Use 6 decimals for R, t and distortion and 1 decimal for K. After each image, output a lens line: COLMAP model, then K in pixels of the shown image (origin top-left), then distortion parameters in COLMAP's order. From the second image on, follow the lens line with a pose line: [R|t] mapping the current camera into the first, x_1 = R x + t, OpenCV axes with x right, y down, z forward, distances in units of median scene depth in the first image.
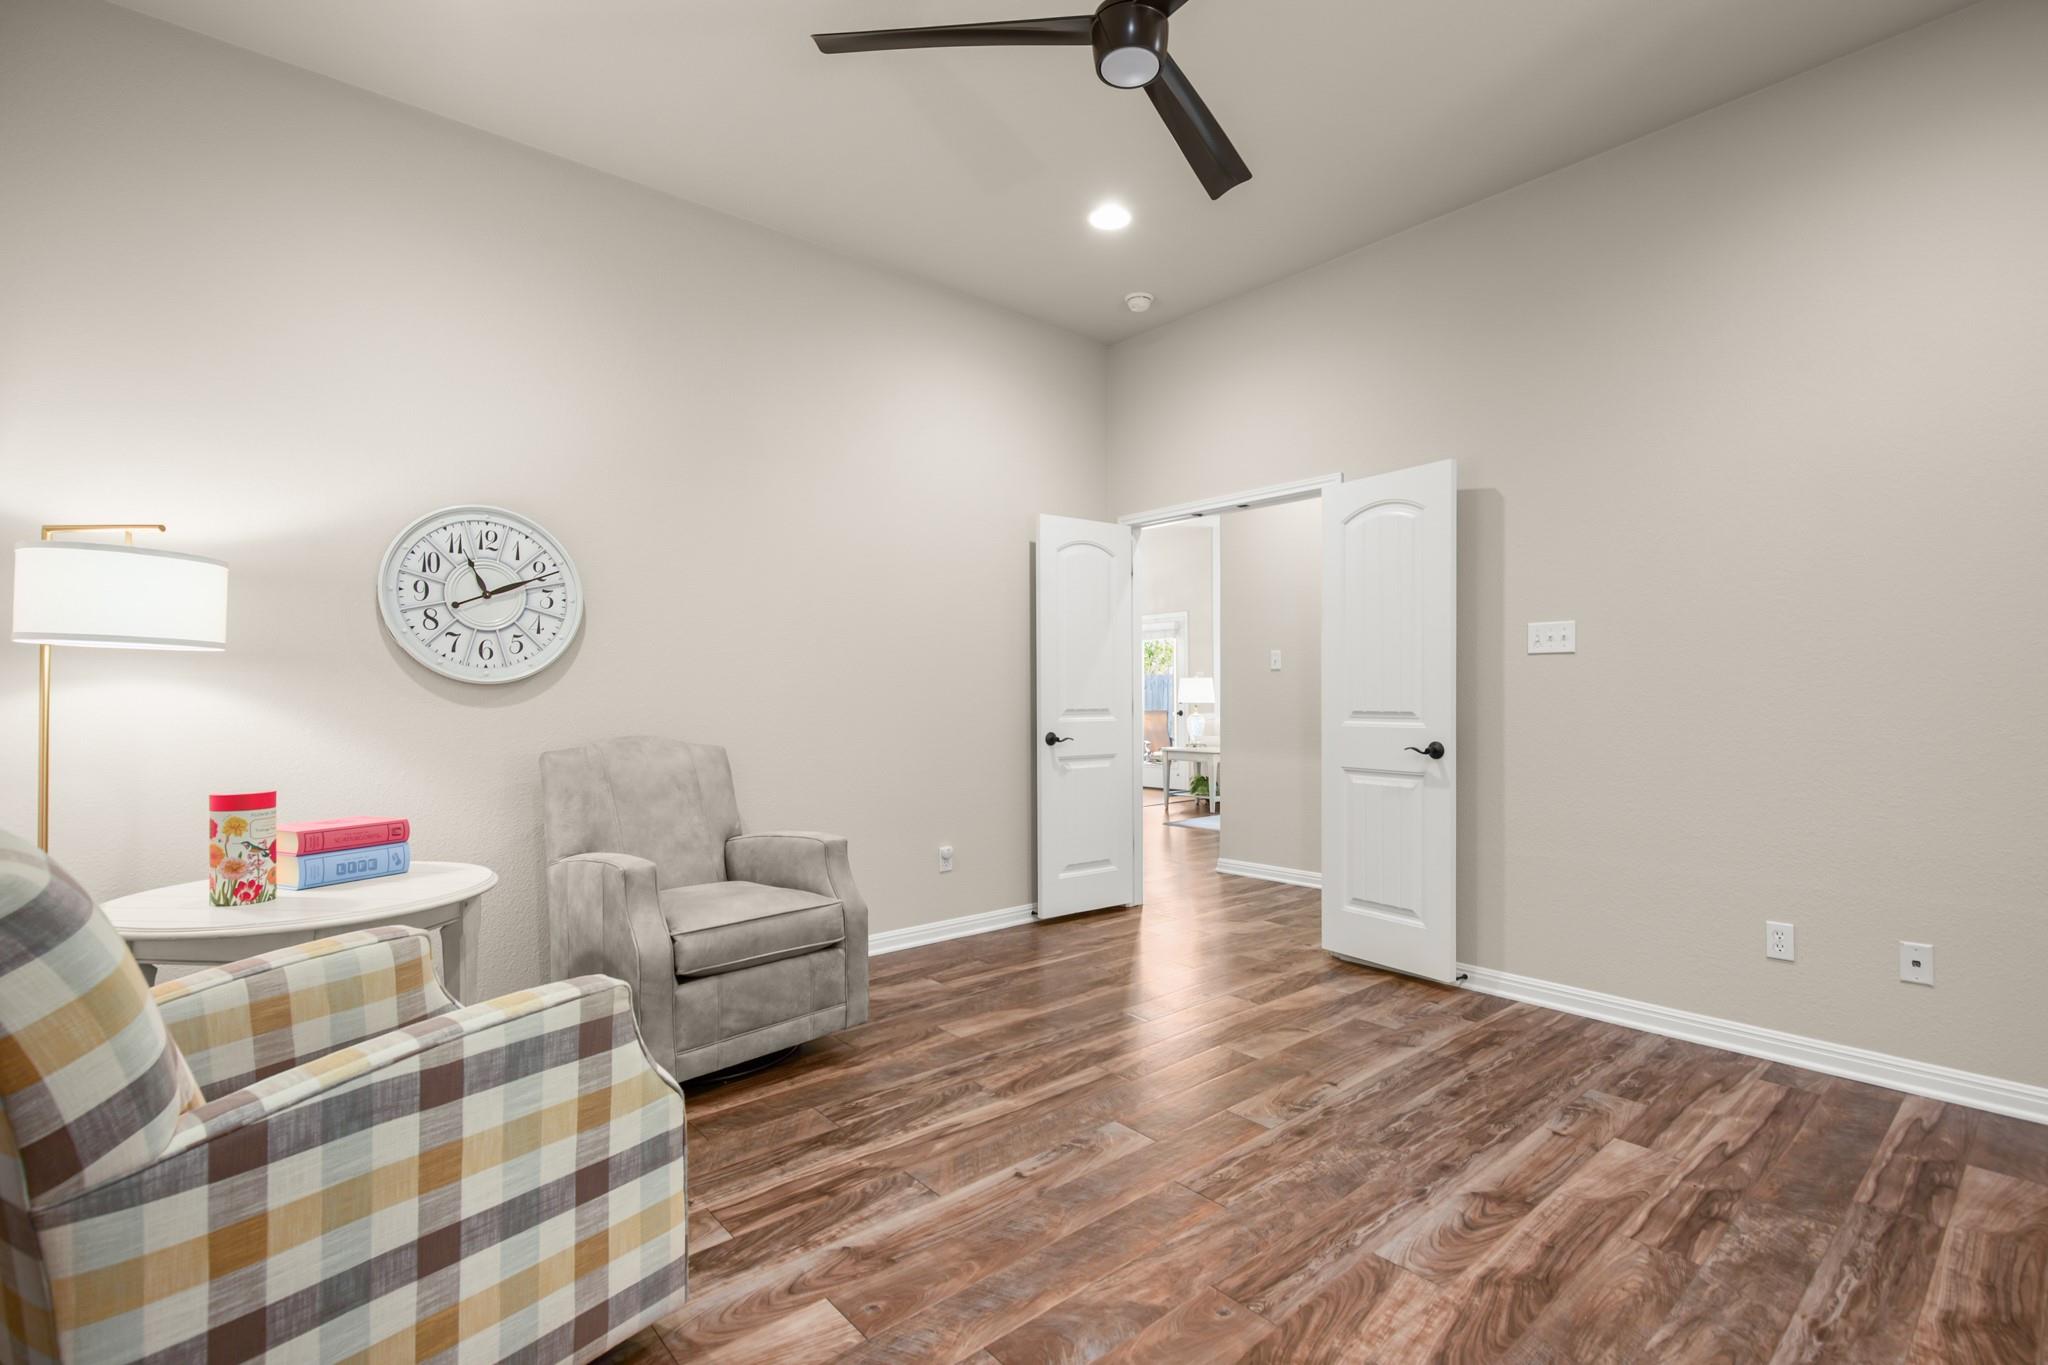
lens RADIAL K [[938.3, 0, 1029.6], [0, 938.3, 686.0], [0, 0, 1]] dist [0.004255, 0.000020]
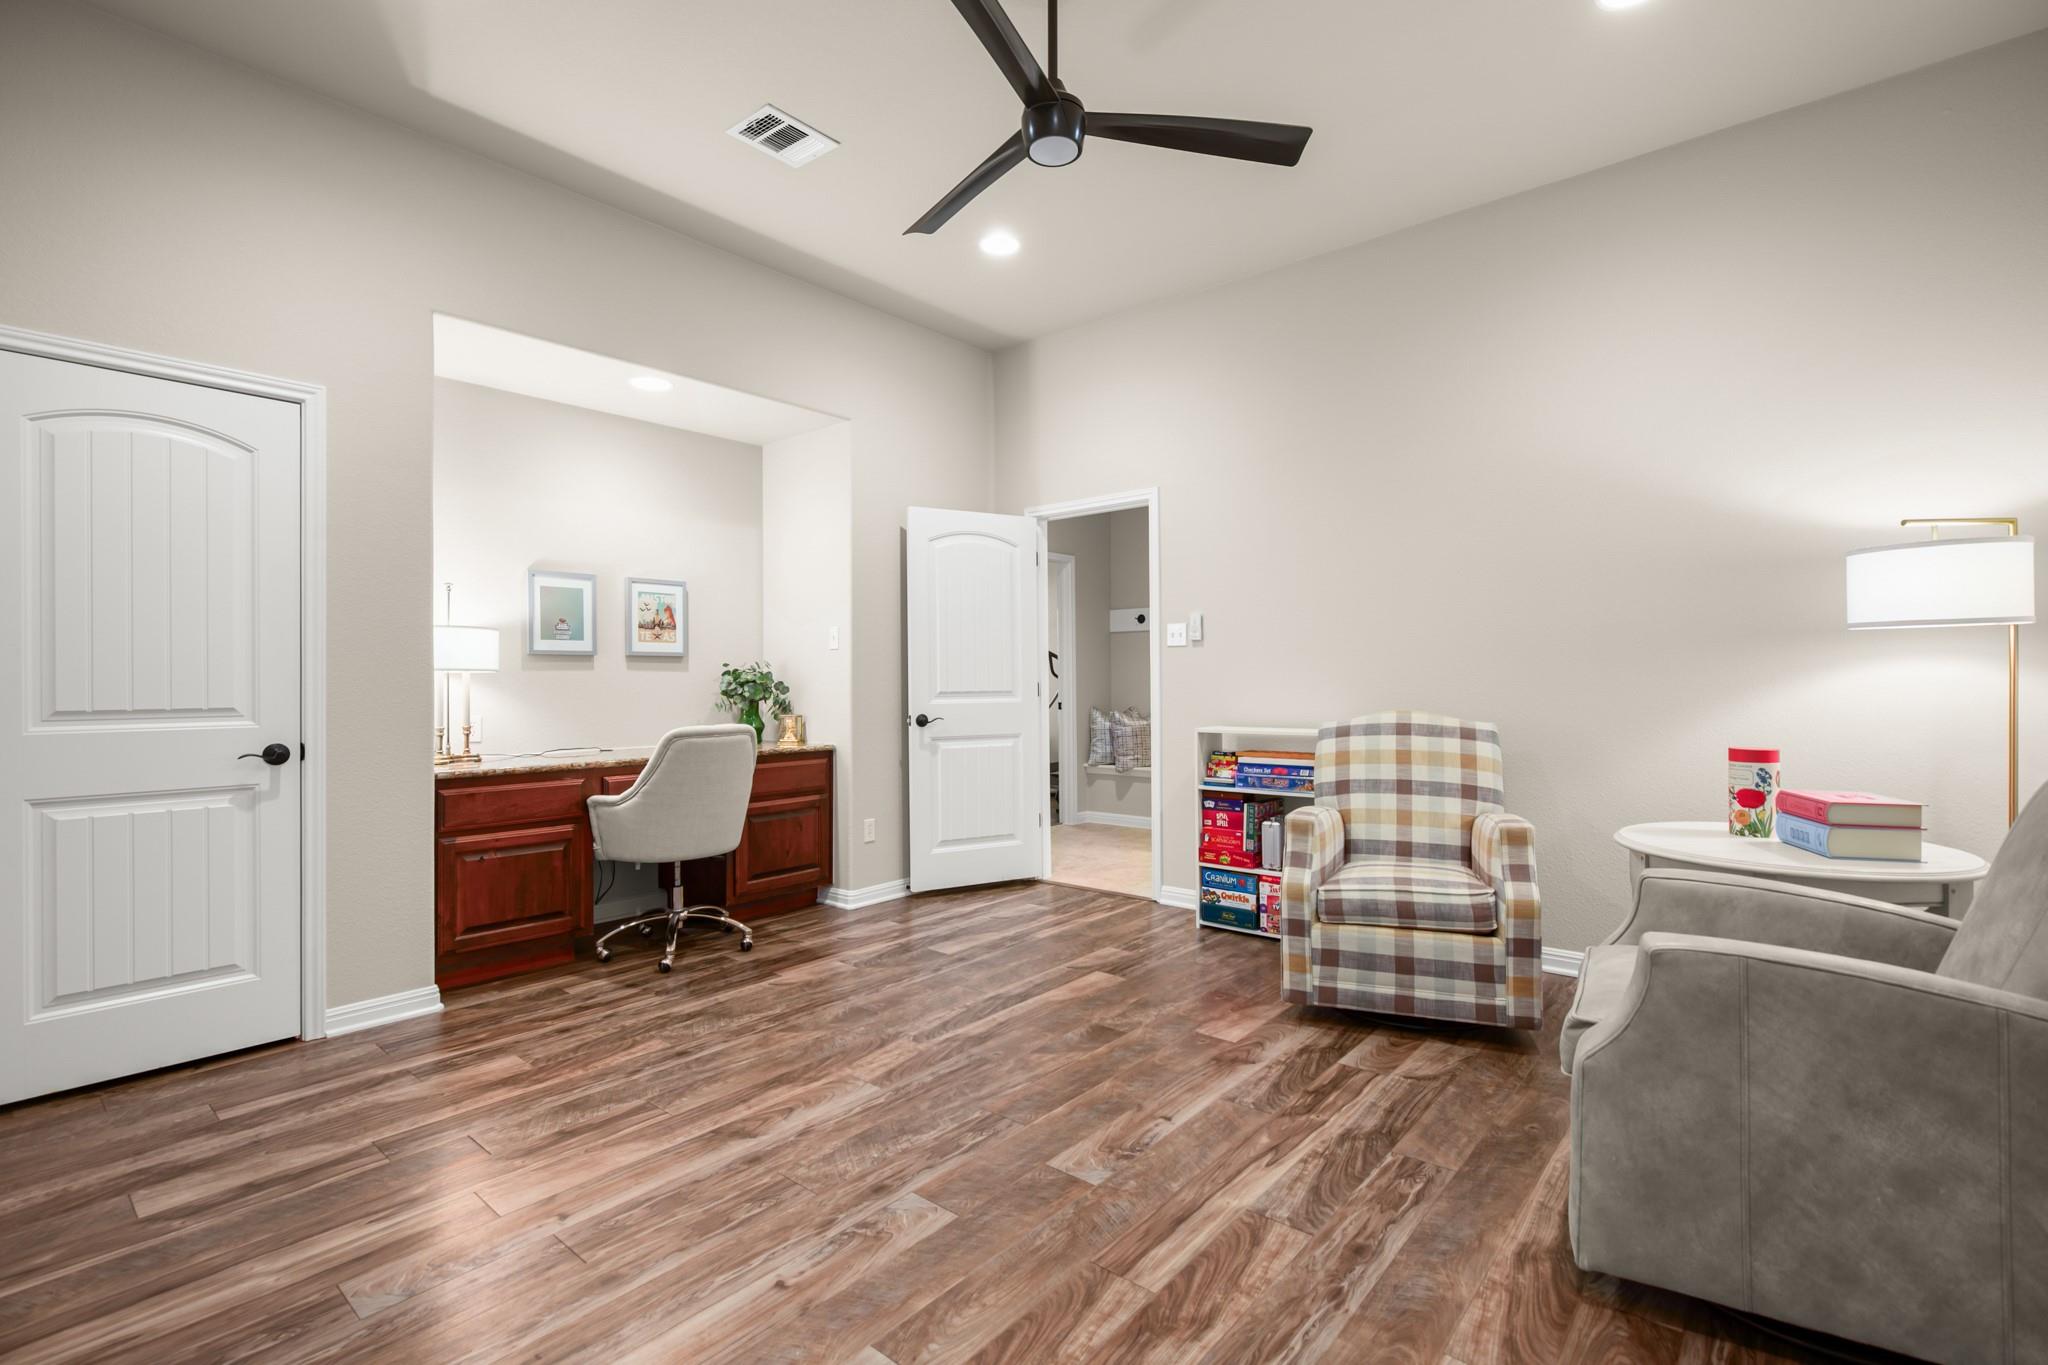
lens RADIAL K [[938.3, 0, 1026.3], [0, 938.3, 684.1], [0, 0, 1]] dist [0.004255, 0.000020]
pose [[-0.988398, 0.009304, -0.151602, 0.308999], [0.010695, 0.999908, -0.008360, 0.025657], [0.151511, -0.009884, -0.988406, 2.050616]]
